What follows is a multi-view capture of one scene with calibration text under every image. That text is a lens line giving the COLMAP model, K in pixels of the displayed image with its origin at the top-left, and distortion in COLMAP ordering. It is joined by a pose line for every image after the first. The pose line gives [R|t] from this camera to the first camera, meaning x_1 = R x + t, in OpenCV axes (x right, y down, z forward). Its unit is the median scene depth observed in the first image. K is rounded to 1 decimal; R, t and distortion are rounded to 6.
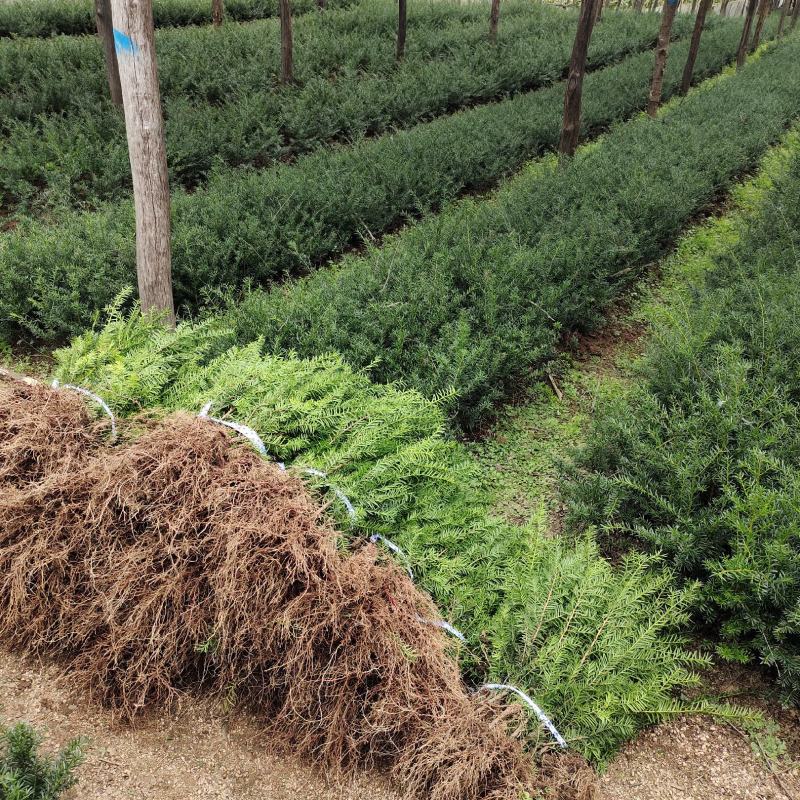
lens RADIAL K [[790.7, 0, 408.4], [0, 790.7, 399.7], [0, 0, 1]] dist [0.024572, 0.001722]
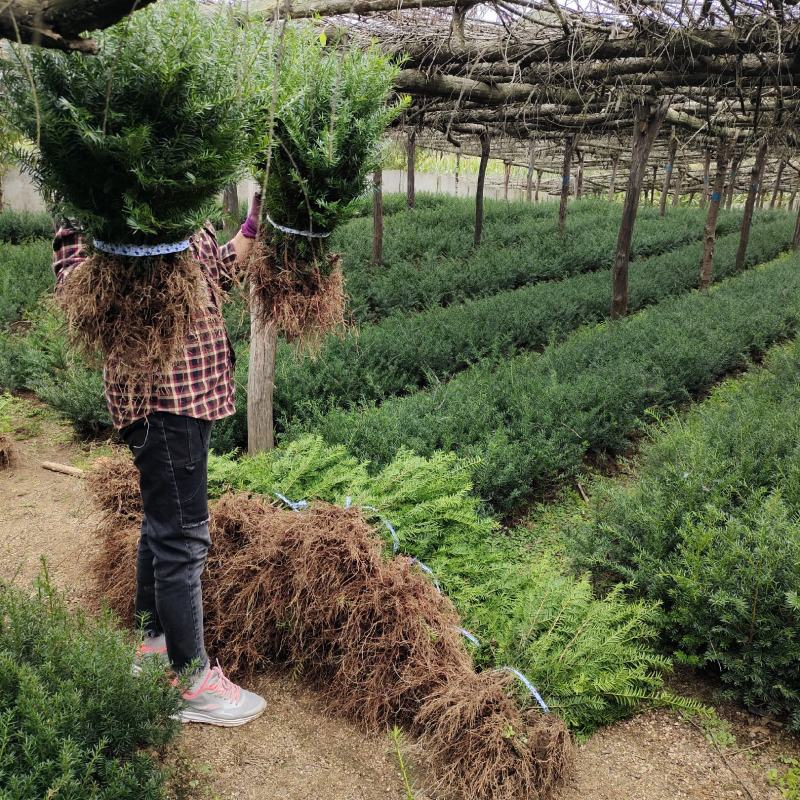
lens RADIAL K [[790.7, 0, 408.4], [0, 790.7, 399.7], [0, 0, 1]] dist [0.024572, 0.001722]
pose [[0.994176, 0.013047, -0.106976, 0.060034], [-0.036323, 0.975129, -0.218640, 0.134435], [0.101463, 0.221252, 0.969924, -0.235847]]
